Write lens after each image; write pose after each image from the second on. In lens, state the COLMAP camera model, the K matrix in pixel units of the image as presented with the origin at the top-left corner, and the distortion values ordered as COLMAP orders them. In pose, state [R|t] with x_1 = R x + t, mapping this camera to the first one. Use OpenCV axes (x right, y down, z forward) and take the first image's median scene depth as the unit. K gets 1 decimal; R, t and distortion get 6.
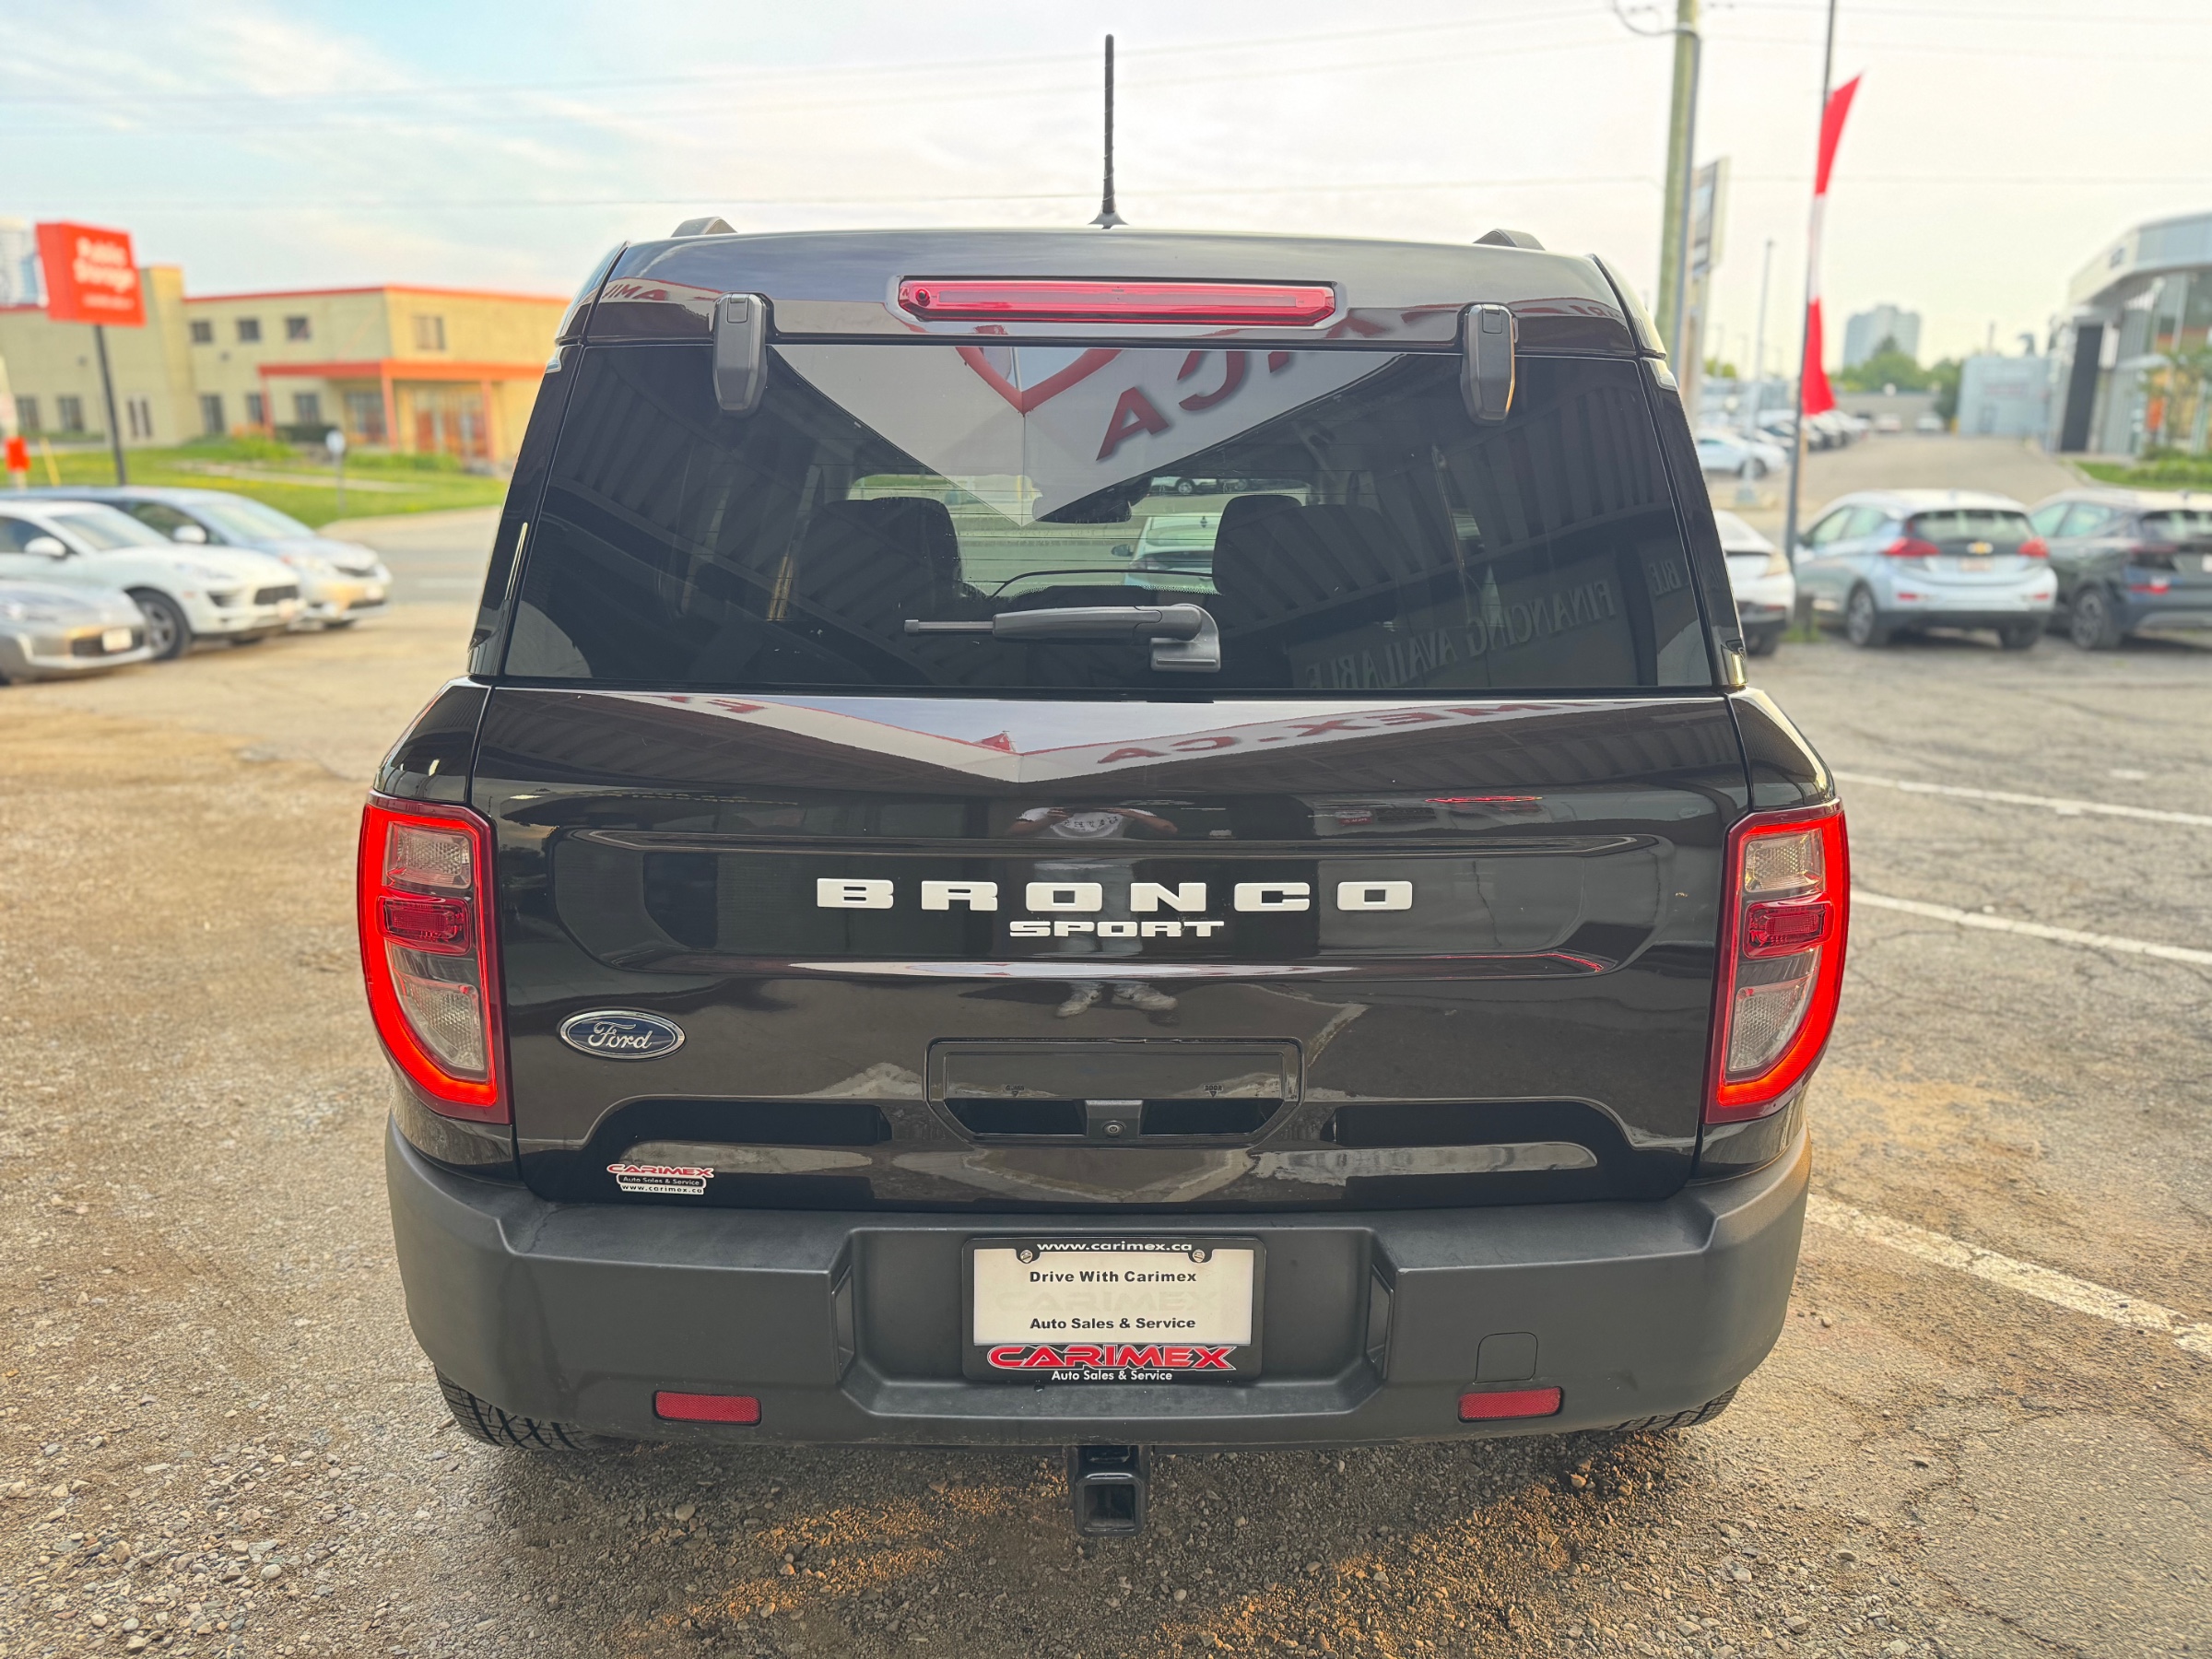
lens RADIAL K [[1535.0, 0, 1111.9], [0, 1535.0, 842.7], [0, 0, 1]] dist [0.032074, -0.004507]
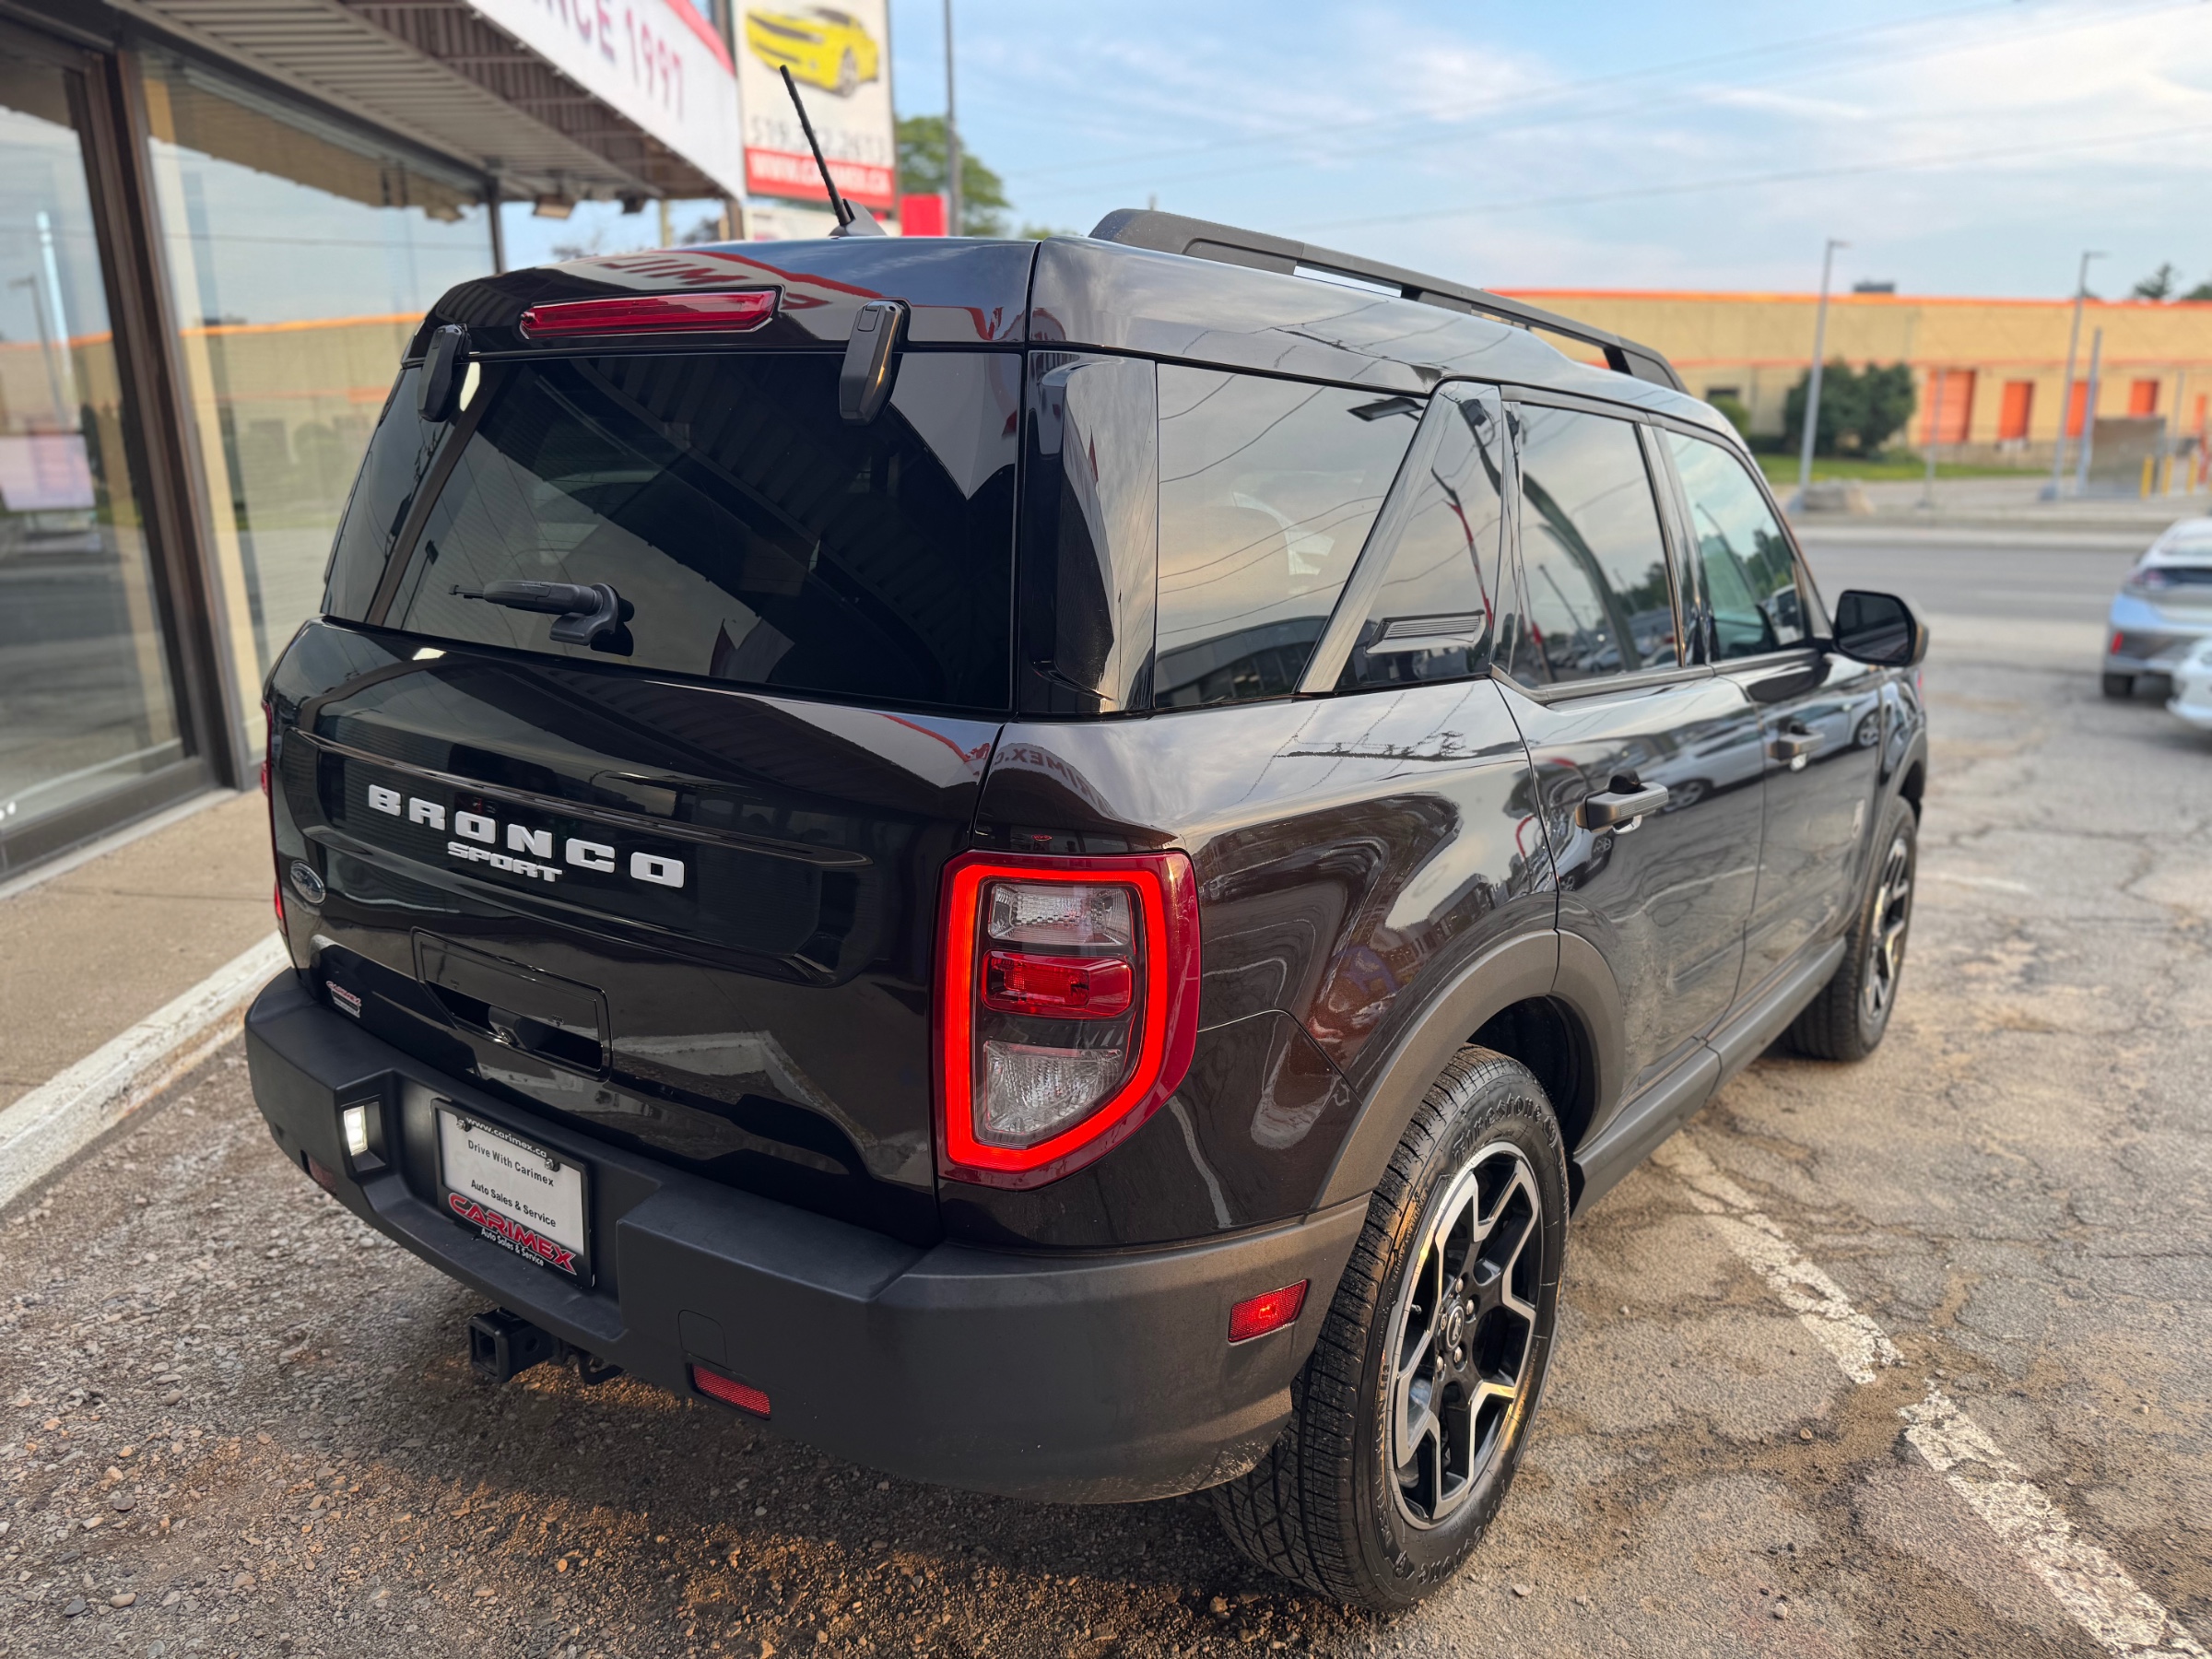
lens RADIAL K [[1535.0, 0, 1103.9], [0, 1535.0, 824.8], [0, 0, 1]] dist [0.032074, -0.004507]
pose [[0.793119, 0.143399, -0.591946, 1.023804], [-0.145606, 0.988349, 0.044337, -0.086958], [0.591407, 0.051026, 0.804758, 0.321459]]
